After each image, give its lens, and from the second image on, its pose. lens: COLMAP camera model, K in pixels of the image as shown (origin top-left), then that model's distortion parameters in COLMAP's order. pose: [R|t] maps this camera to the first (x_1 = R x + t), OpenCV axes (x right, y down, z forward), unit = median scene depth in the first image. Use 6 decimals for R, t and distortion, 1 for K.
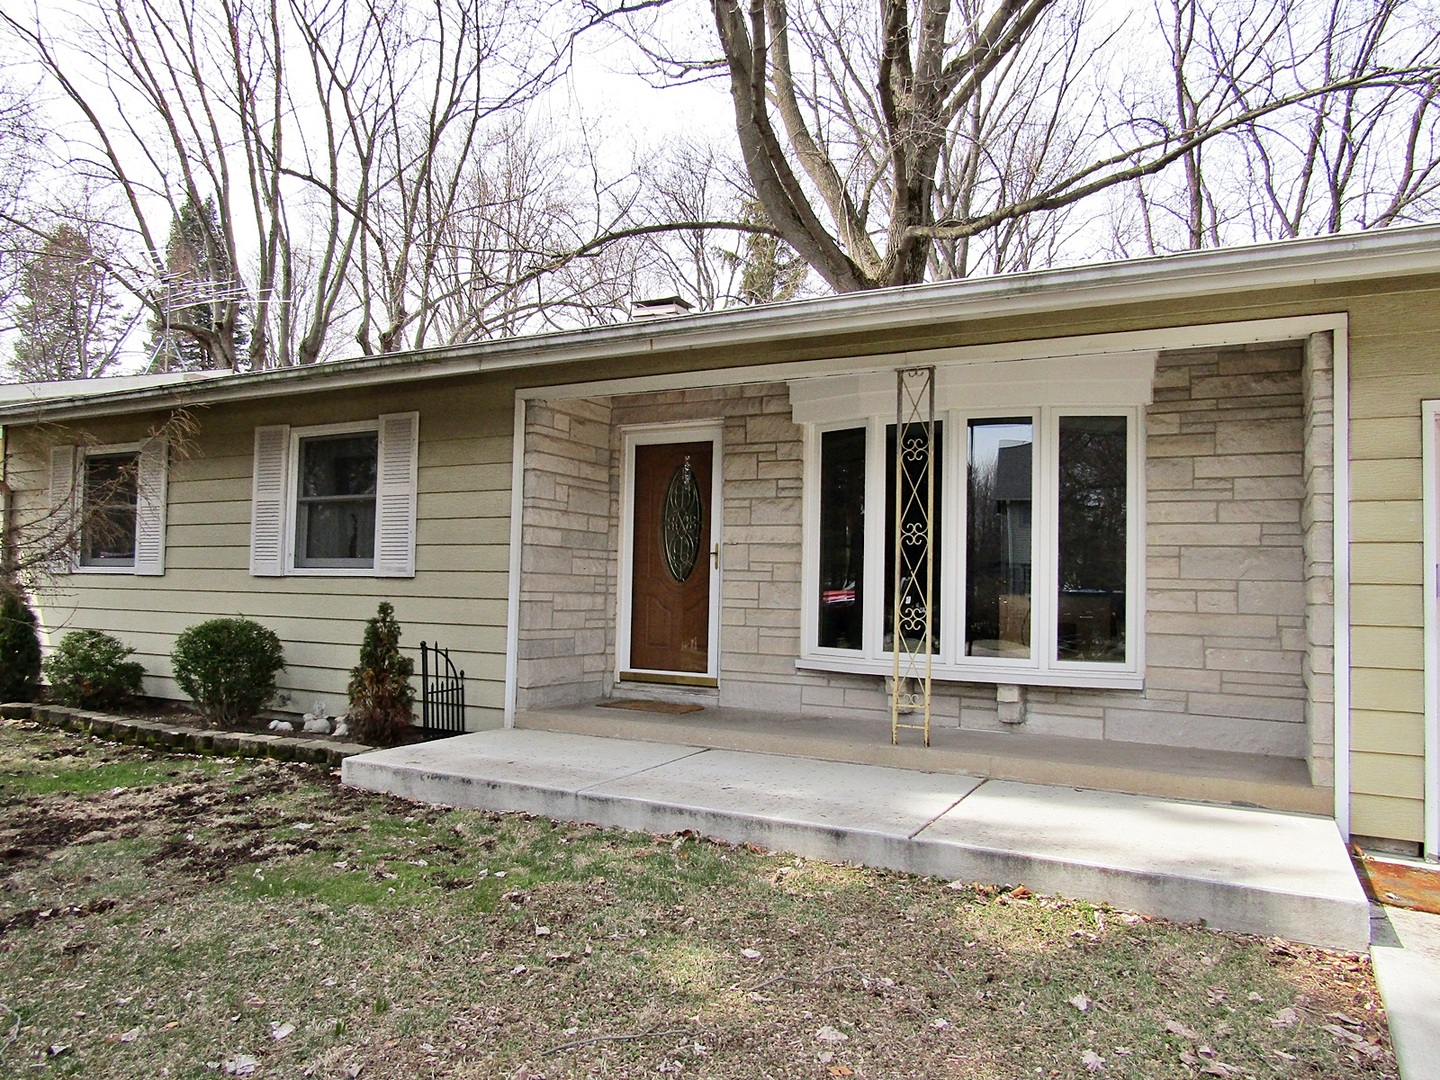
lens RADIAL K [[1023.4, 0, 722.8], [0, 1023.4, 538.2], [0, 0, 1]] dist [-0.007190, 0.006124]
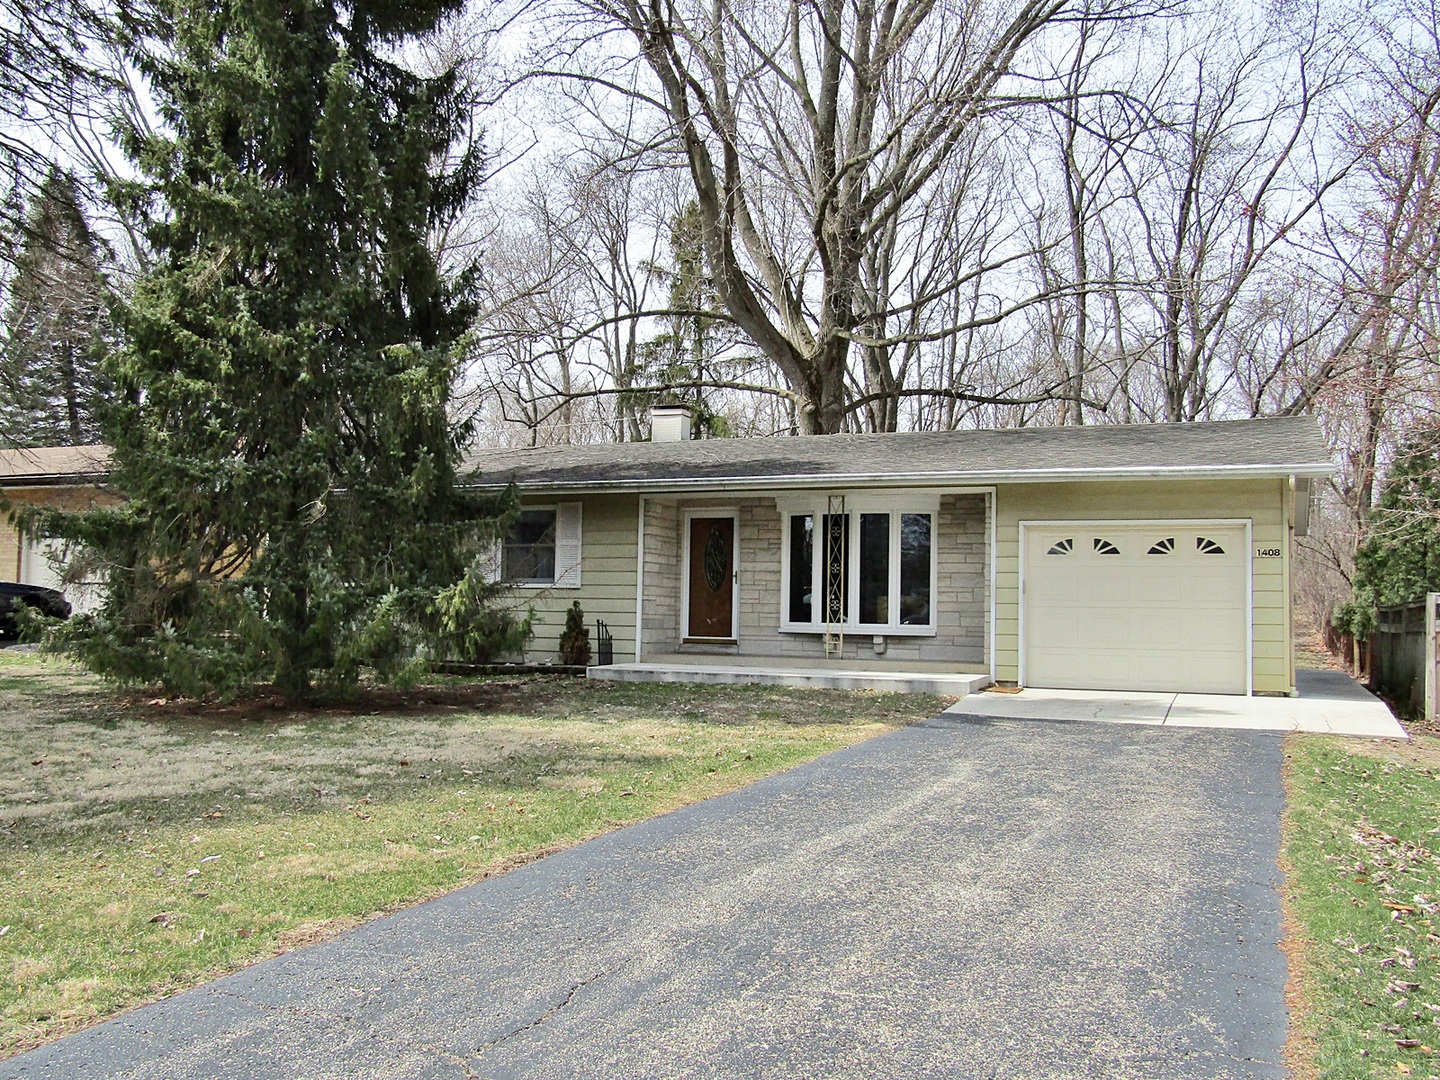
lens RADIAL K [[1278.9, 0, 713.8], [0, 1278.9, 545.9], [0, 0, 1]] dist [-0.021338, -0.007502]
pose [[0.996574, 0.000318, 0.082701, -0.304966], [-0.000155, 0.999998, -0.001978, -0.045352], [-0.082701, 0.001958, 0.996572, -1.736274]]
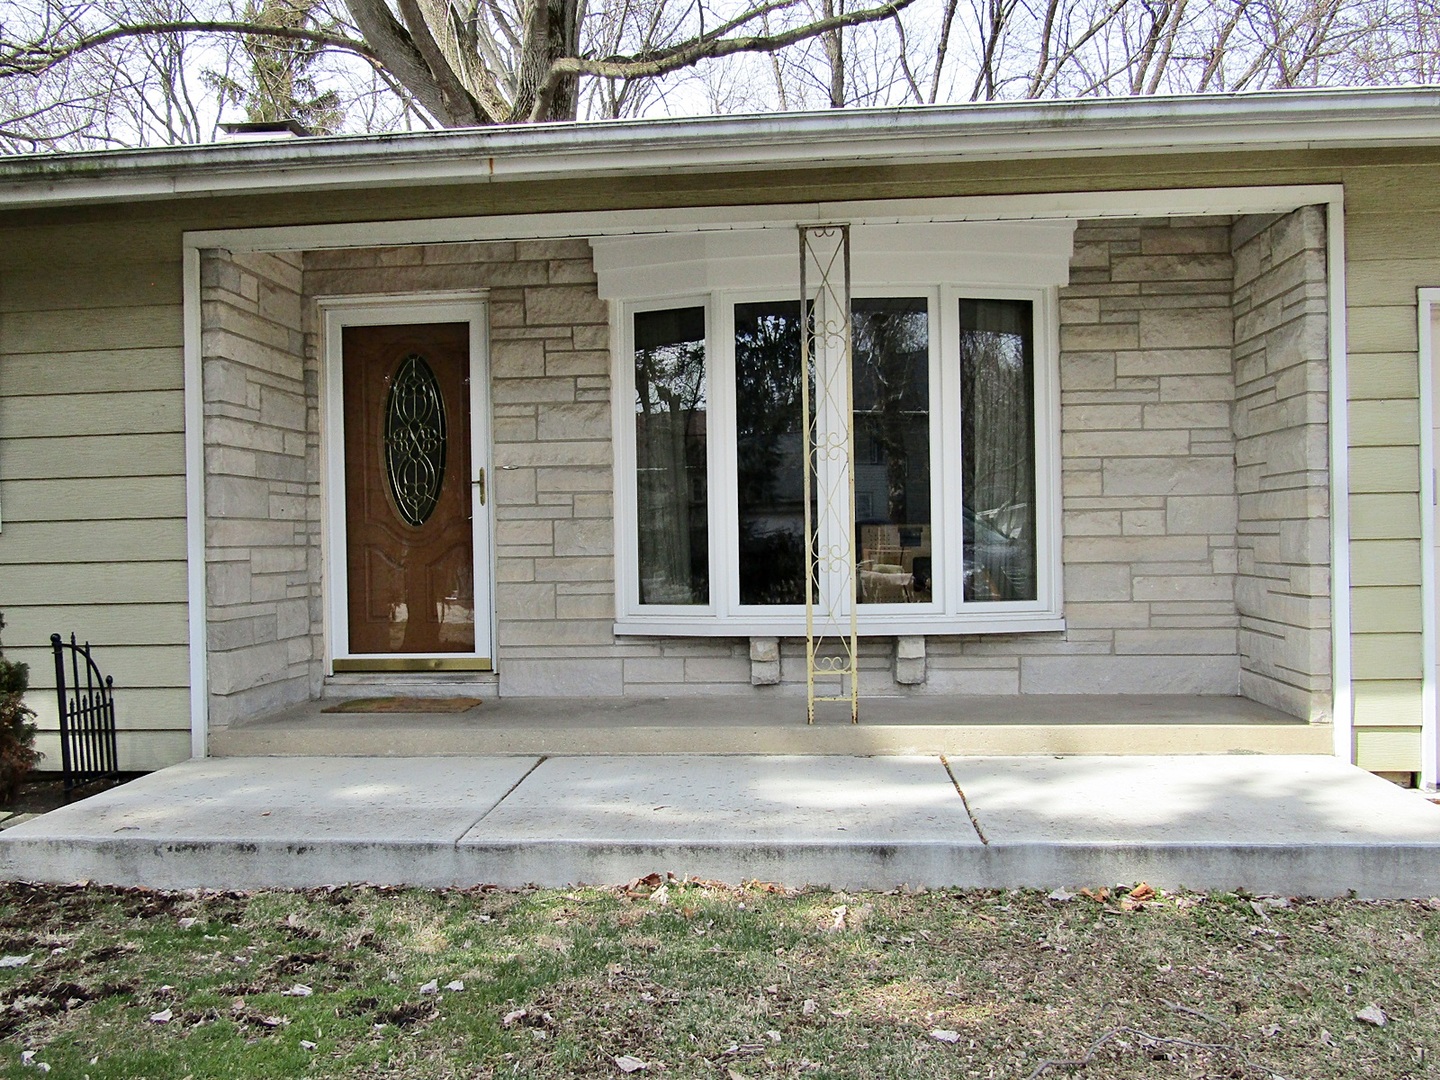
lens RADIAL K [[1278.9, 0, 730.8], [0, 1278.9, 535.8], [0, 0, 1]] dist [-0.021338, -0.007502]
pose [[0.919002, -0.039686, 0.392251, -0.238395], [0.019368, 0.998264, 0.055622, 0.007312], [-0.393778, -0.043520, 0.918175, 0.148900]]
